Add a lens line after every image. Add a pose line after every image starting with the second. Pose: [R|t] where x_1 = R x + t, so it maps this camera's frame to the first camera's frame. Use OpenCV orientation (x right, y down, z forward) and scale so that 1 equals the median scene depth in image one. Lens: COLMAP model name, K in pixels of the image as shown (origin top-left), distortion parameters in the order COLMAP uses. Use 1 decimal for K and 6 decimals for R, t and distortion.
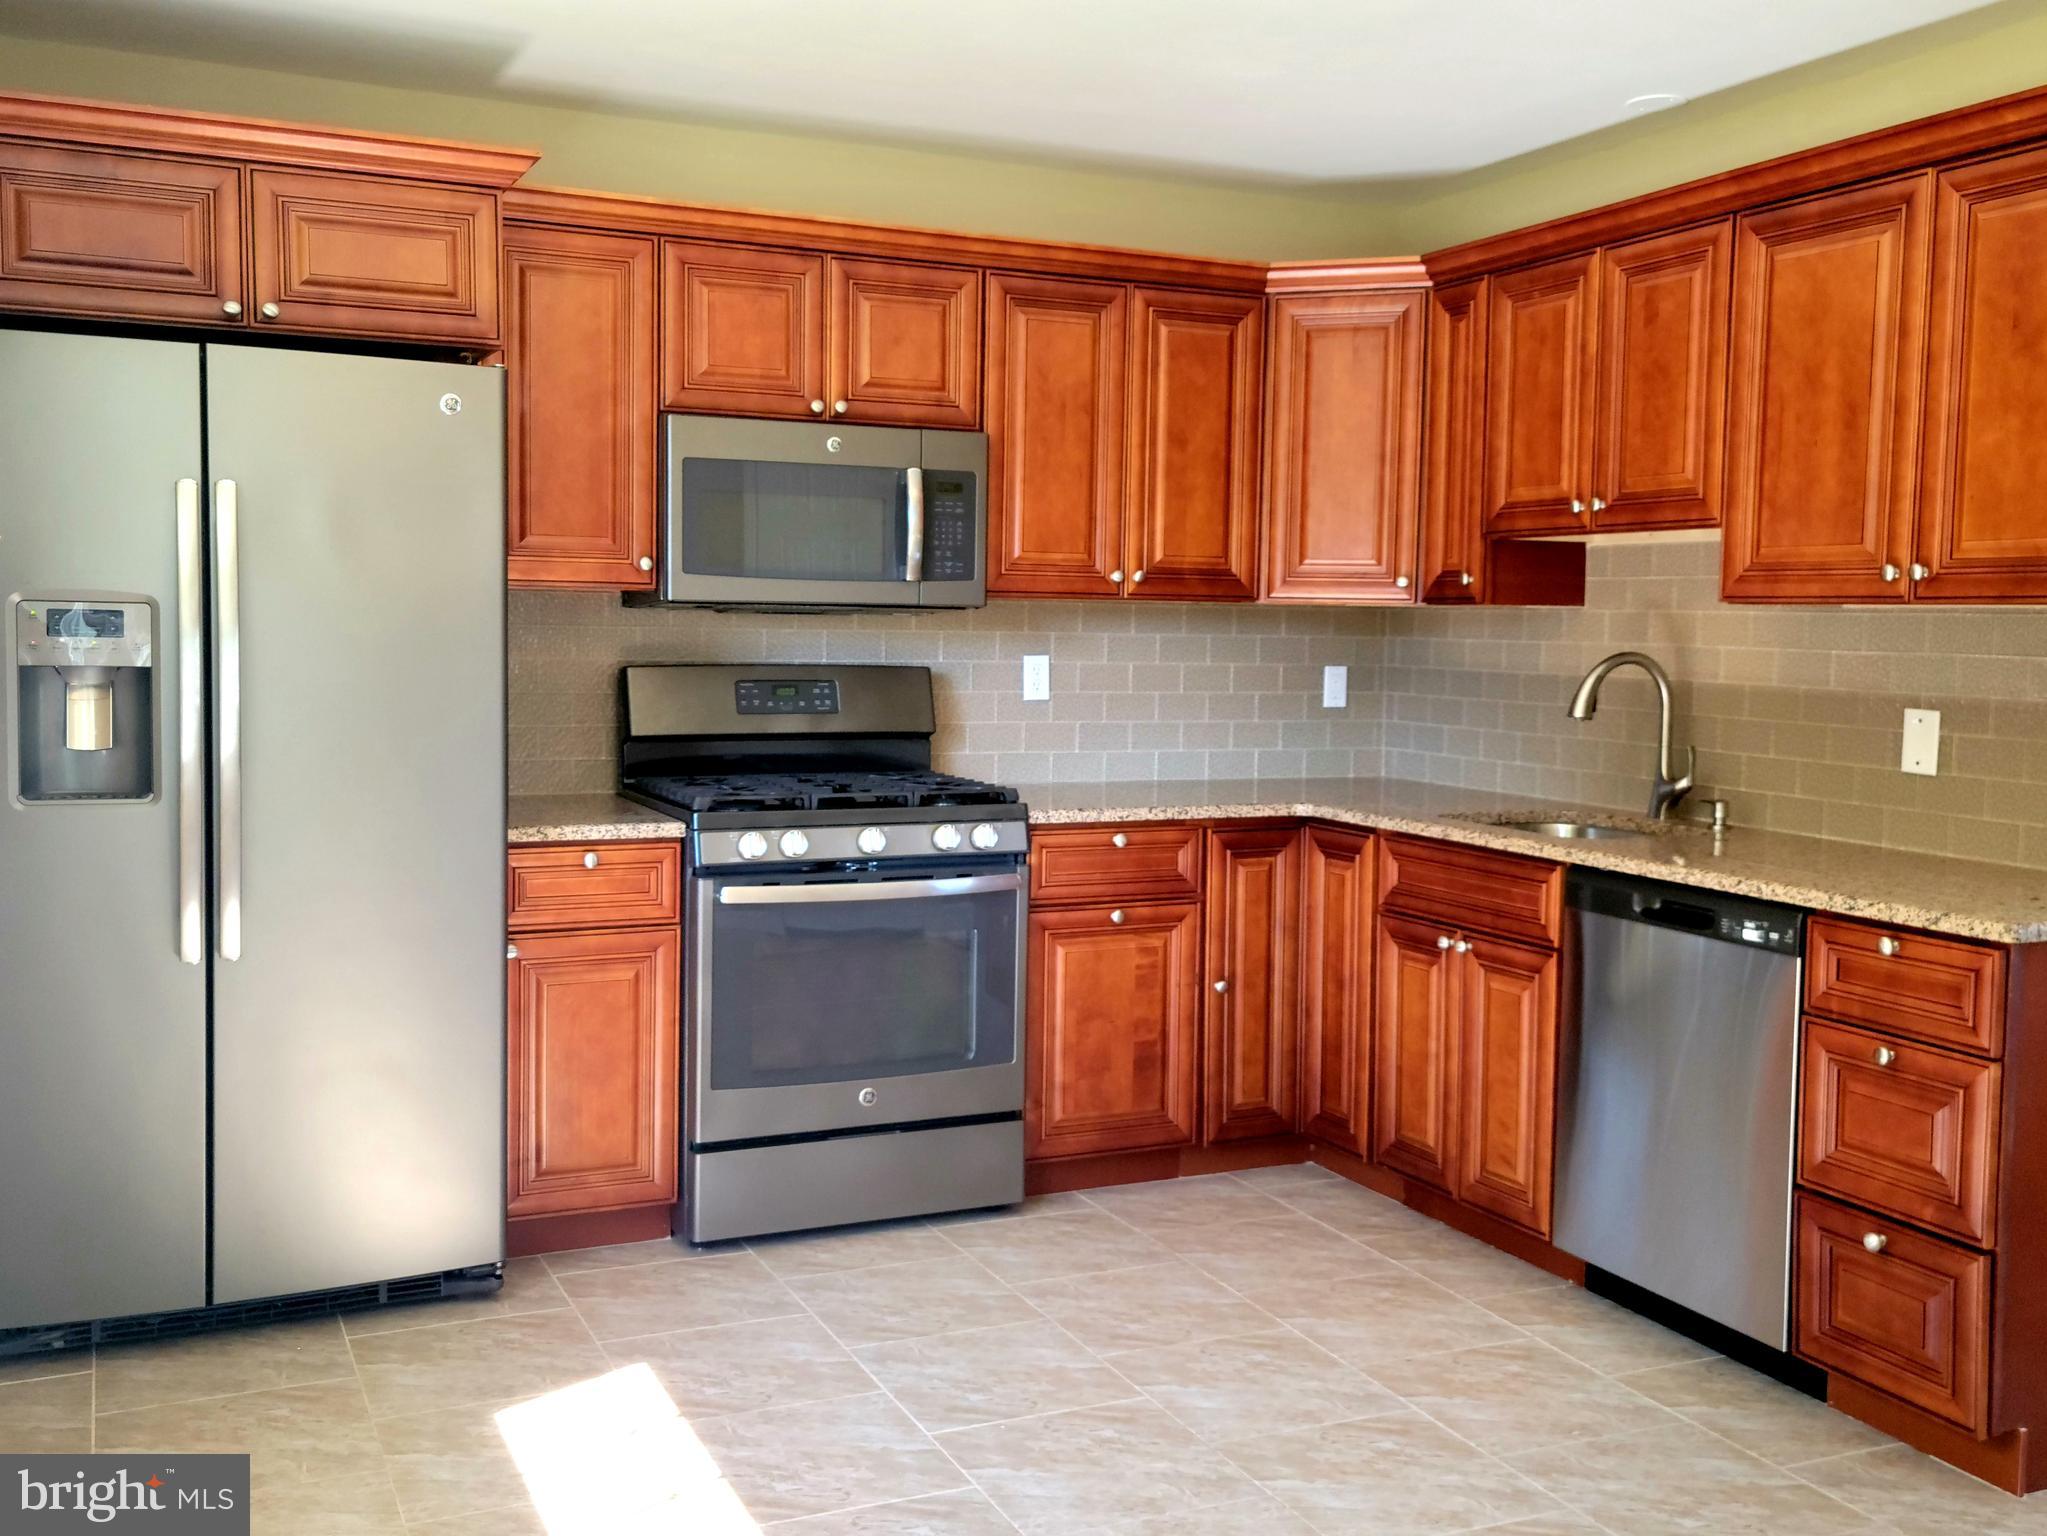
lens RADIAL K [[1997.5, 0, 1069.1], [0, 1997.5, 754.9], [0, 0, 1]] dist [0.067508, -0.007262]
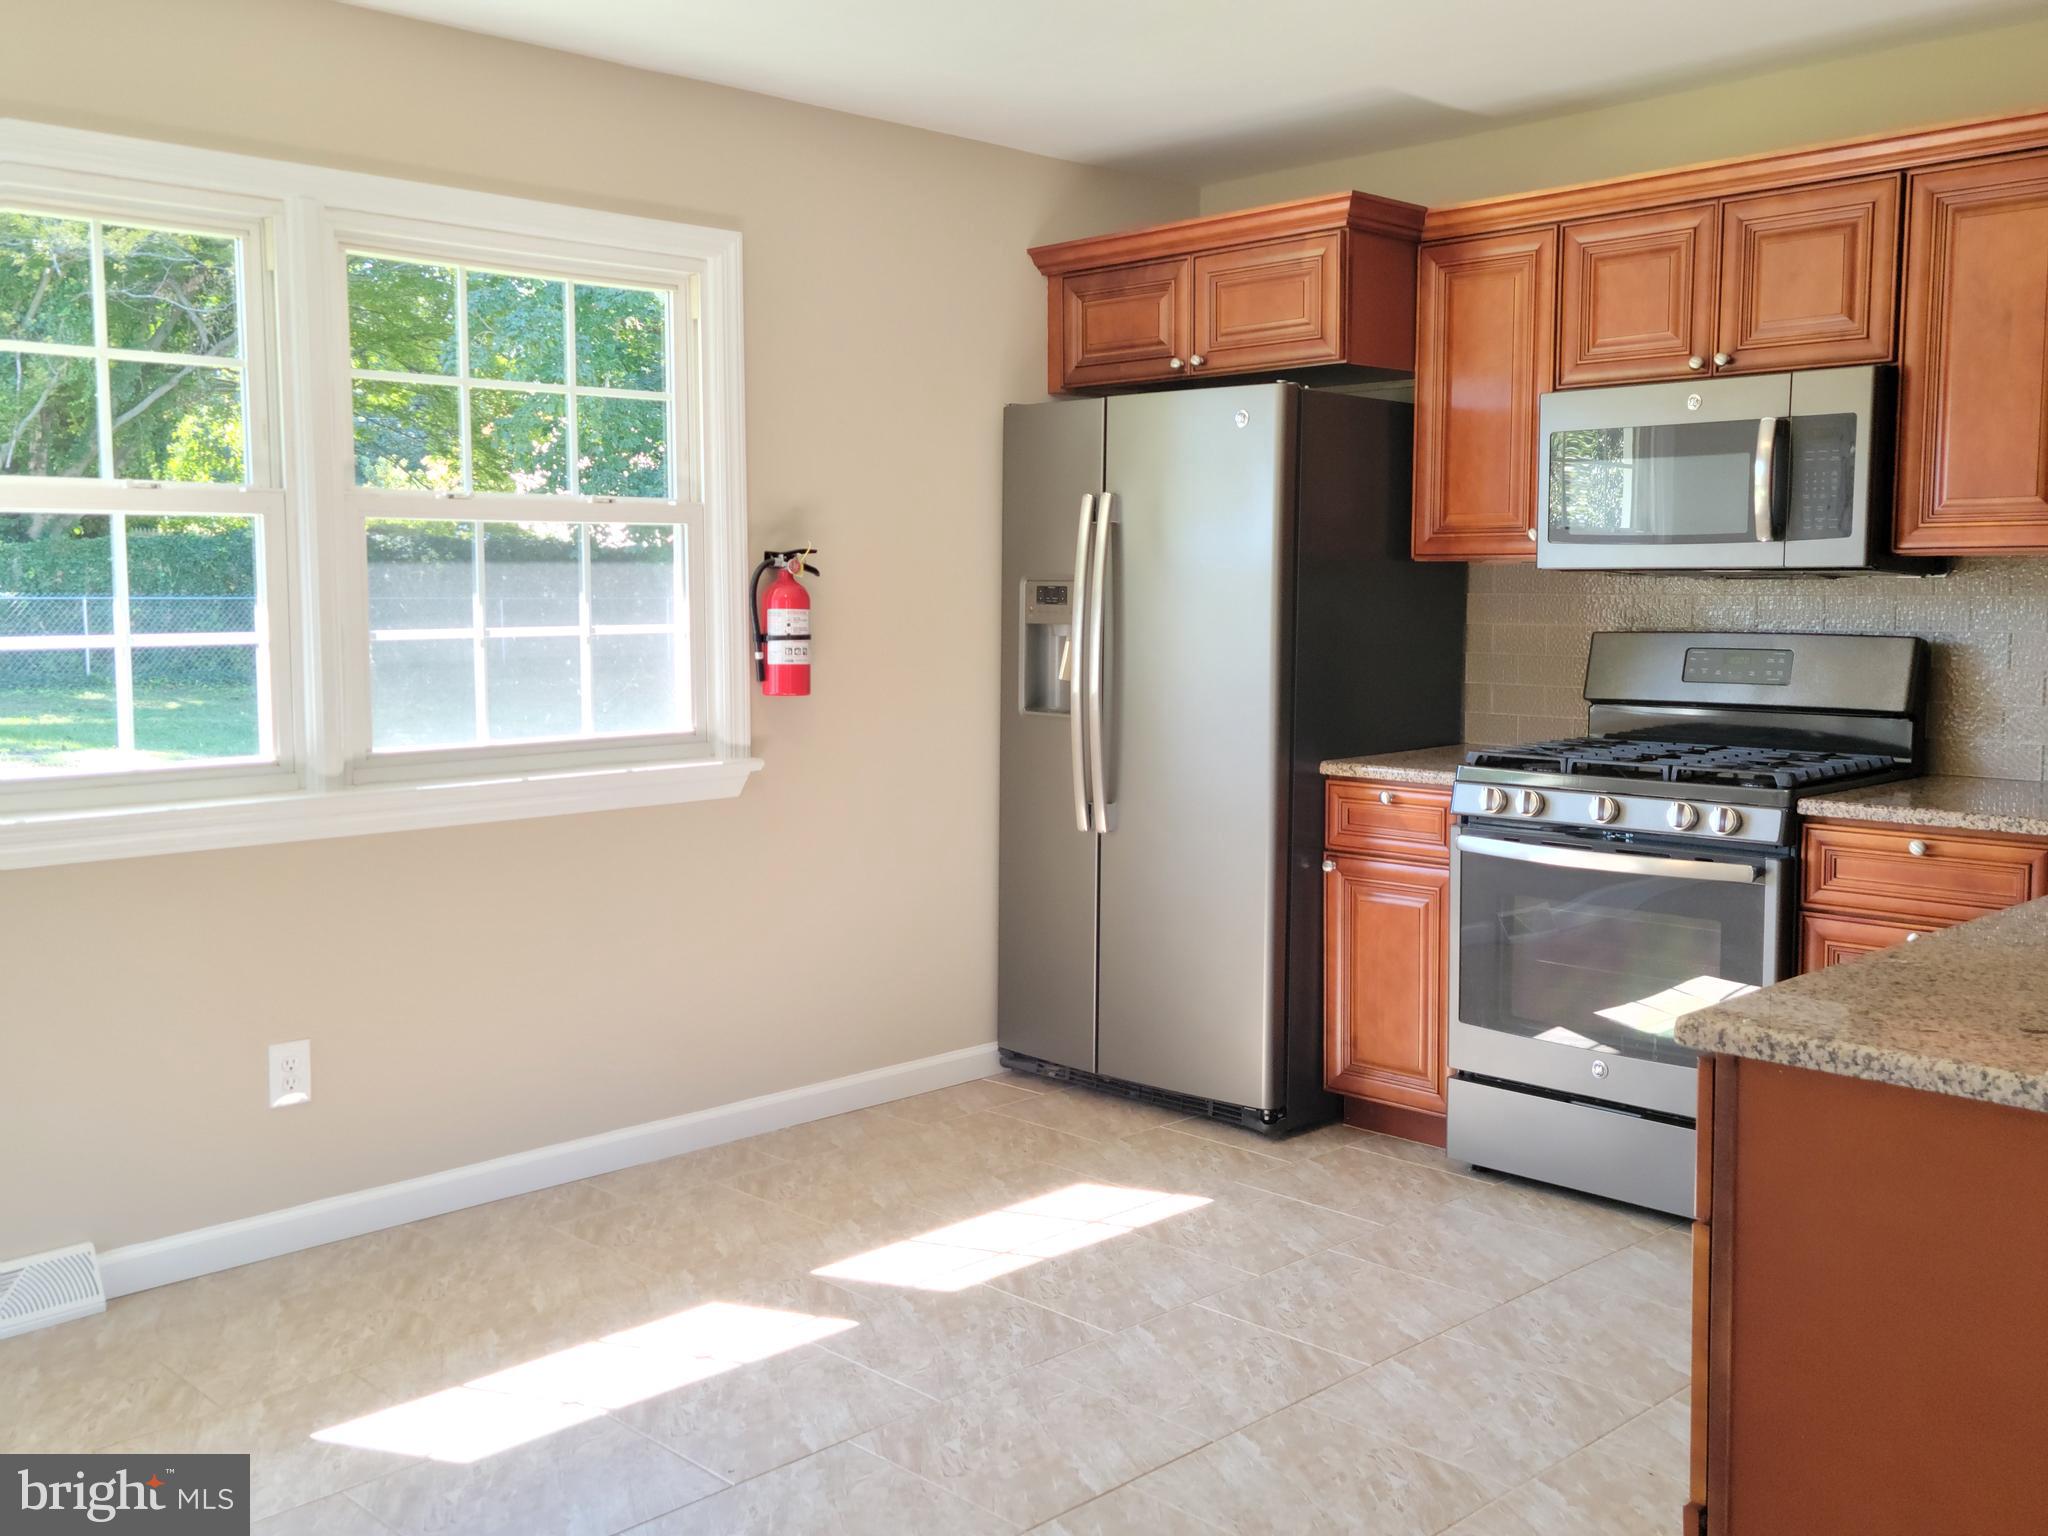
lens RADIAL K [[1967.1, 0, 1056.4], [0, 1967.1, 755.4], [0, 0, 1]] dist [0.060904, -0.002161]
pose [[0.339087, 0.067384, -0.938338, 0.669307], [-0.058688, 0.997004, 0.050389, -0.015562], [0.938923, 0.037983, 0.342026, 0.386761]]
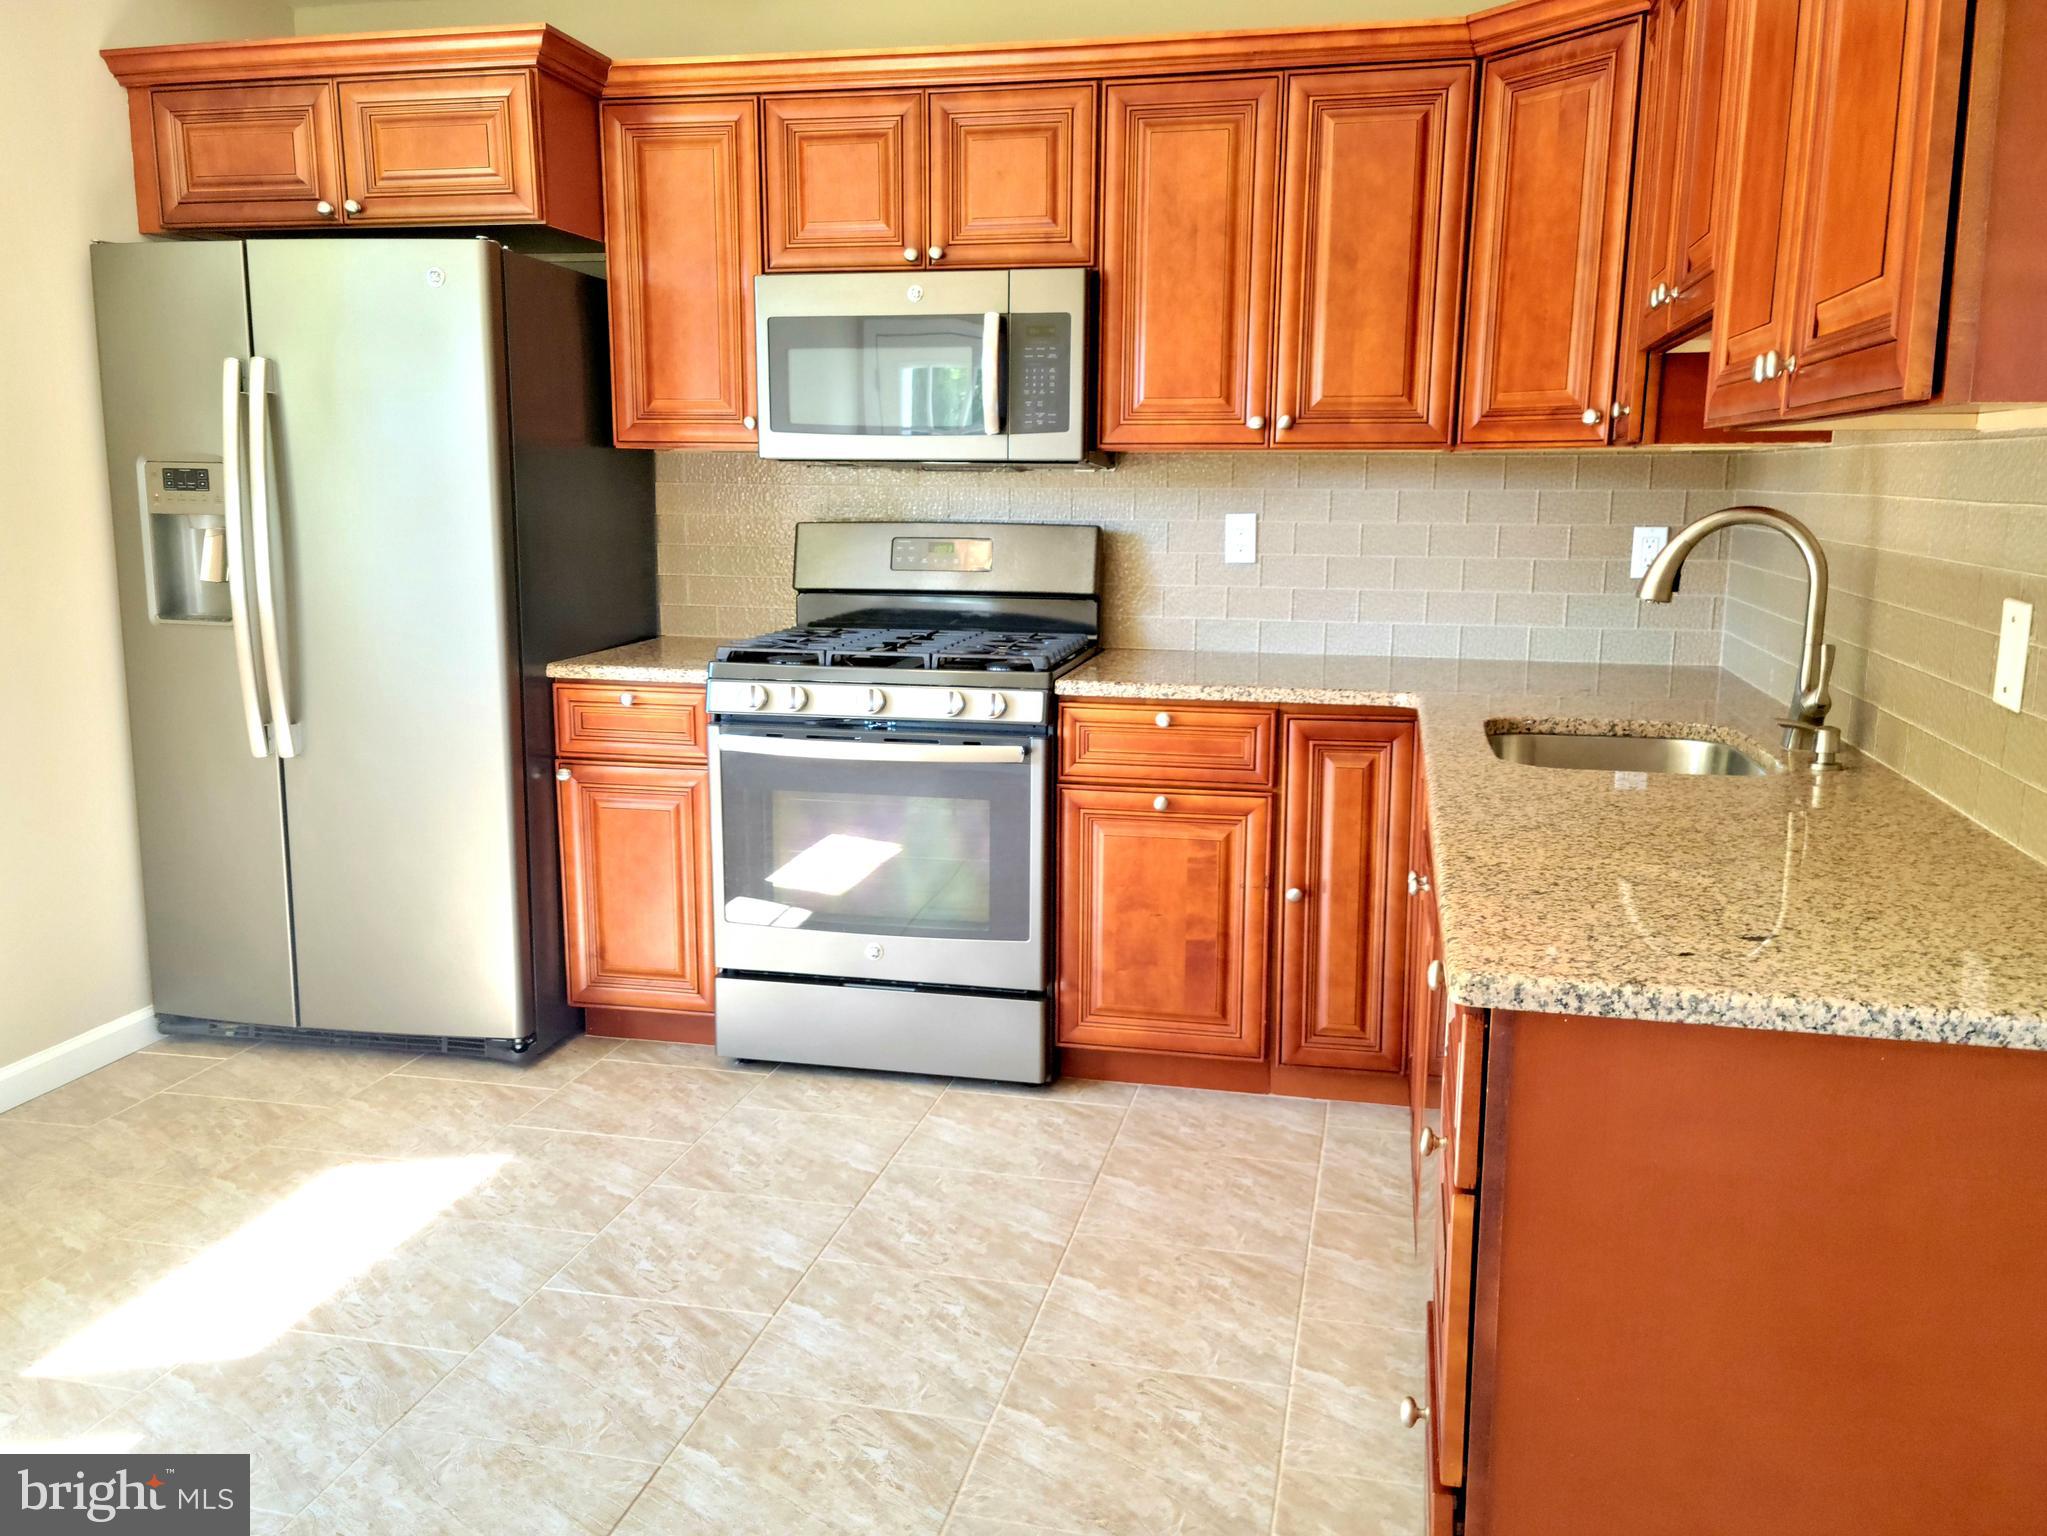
lens RADIAL K [[1664.3, 0, 1020.9], [0, 1664.3, 787.0], [0, 0, 1]] dist [0.091593, -0.103491]
pose [[0.787544, 0.102168, -0.607730, 0.437245], [-0.035630, 0.992061, 0.120607, -0.015904], [0.615227, -0.073330, 0.784932, 0.363823]]
